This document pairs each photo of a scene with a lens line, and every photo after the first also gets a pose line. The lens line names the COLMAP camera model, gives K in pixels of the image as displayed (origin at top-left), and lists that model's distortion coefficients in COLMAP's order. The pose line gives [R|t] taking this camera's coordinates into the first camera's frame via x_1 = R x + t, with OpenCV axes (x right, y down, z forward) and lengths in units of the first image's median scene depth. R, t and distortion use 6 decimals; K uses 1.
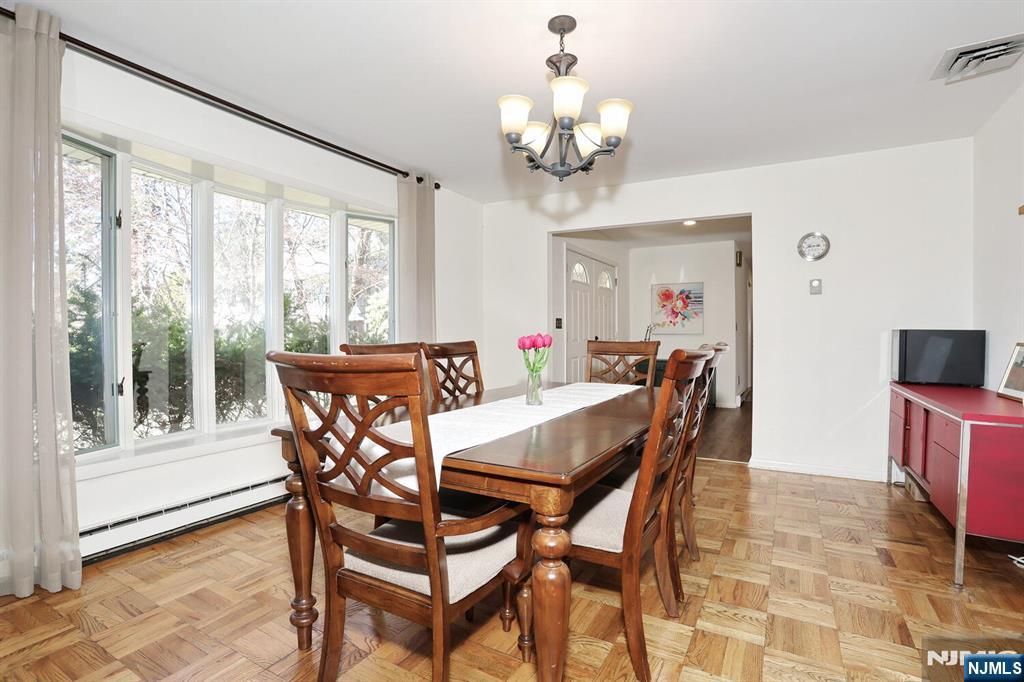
lens RADIAL K [[496.3, 0, 508.6], [0, 496.3, 340.0], [0, 0, 1]] dist [-0.069861, 0.027916]
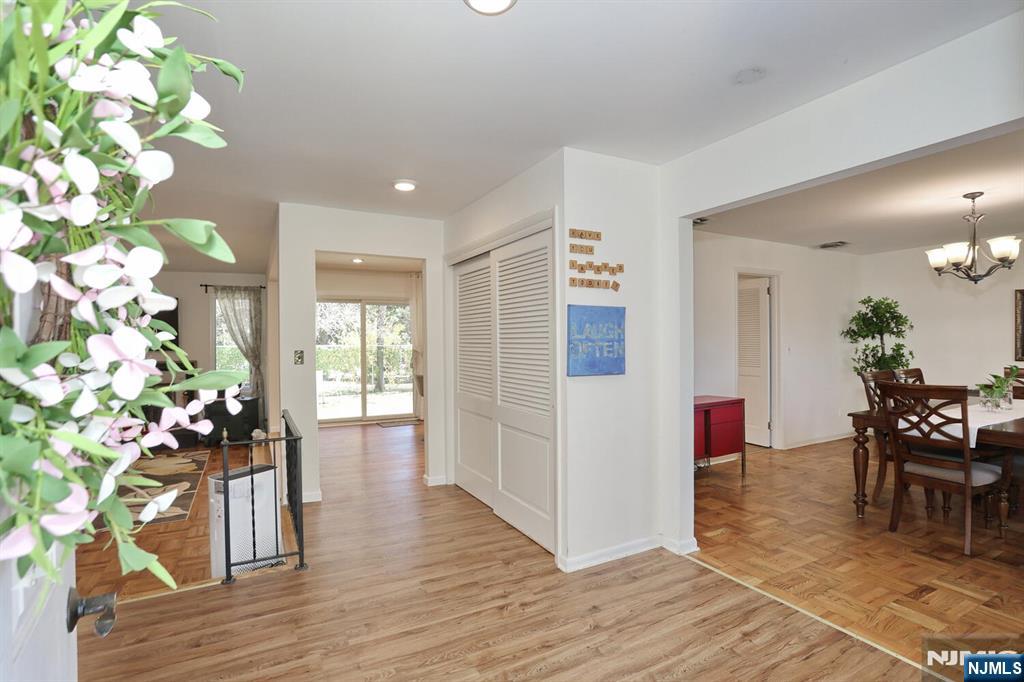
lens RADIAL K [[496.3, 0, 508.6], [0, 496.3, 340.0], [0, 0, 1]] dist [-0.069861, 0.027916]
pose [[0.840684, -0.000035, -0.541526, -0.804312], [-0.004439, 0.999966, -0.006956, -0.168250], [0.541508, 0.008251, 0.840655, -2.316586]]
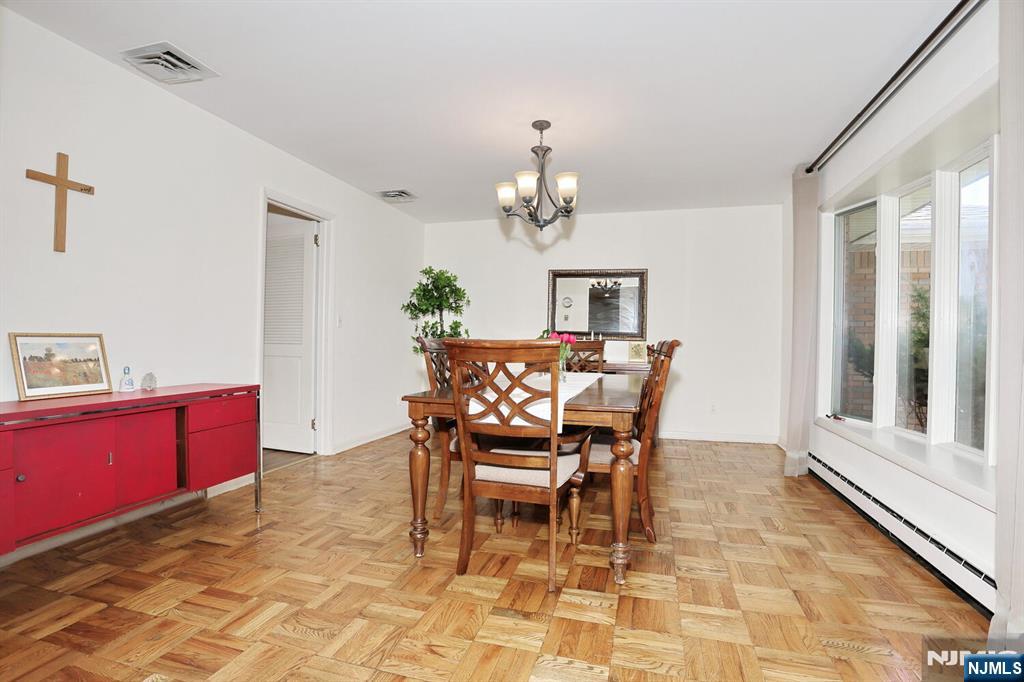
lens RADIAL K [[496.3, 0, 508.6], [0, 496.3, 340.0], [0, 0, 1]] dist [-0.069861, 0.027916]
pose [[0.972289, 0.019263, 0.232987, -0.705183], [-0.016193, 0.999755, -0.015085, 0.059104], [-0.233221, 0.010894, 0.972363, -0.628903]]
